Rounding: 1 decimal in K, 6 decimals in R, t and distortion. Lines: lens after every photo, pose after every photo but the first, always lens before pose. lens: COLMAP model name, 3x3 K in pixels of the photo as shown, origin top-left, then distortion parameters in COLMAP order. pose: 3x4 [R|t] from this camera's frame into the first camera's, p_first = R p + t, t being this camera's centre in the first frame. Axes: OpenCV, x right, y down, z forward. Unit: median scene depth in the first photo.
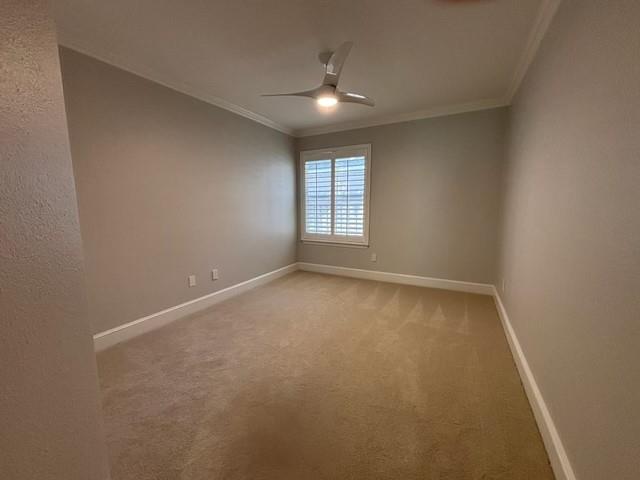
lens RADIAL K [[254.8, 0, 320.0], [0, 254.8, 240.0], [0, 0, 1]] dist [-0.002684, -0.000459]
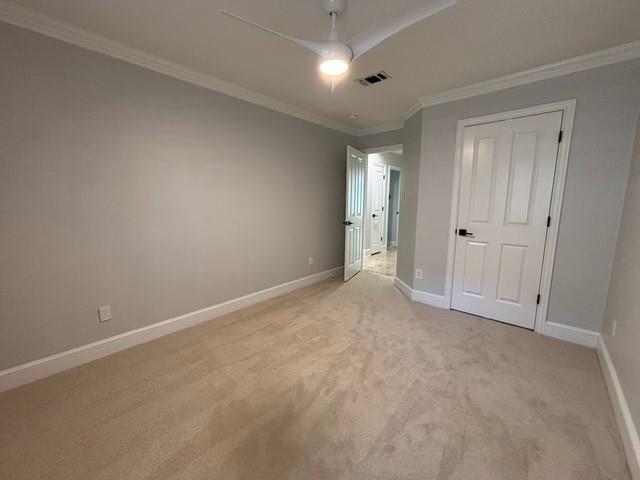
lens RADIAL K [[254.8, 0, 320.0], [0, 254.8, 240.0], [0, 0, 1]] dist [-0.002684, -0.000459]
pose [[0.976802, 0.032829, -0.211613, 0.162055], [-0.032981, 0.999452, 0.002813, -0.046168], [0.211589, 0.004231, 0.977350, 0.288289]]
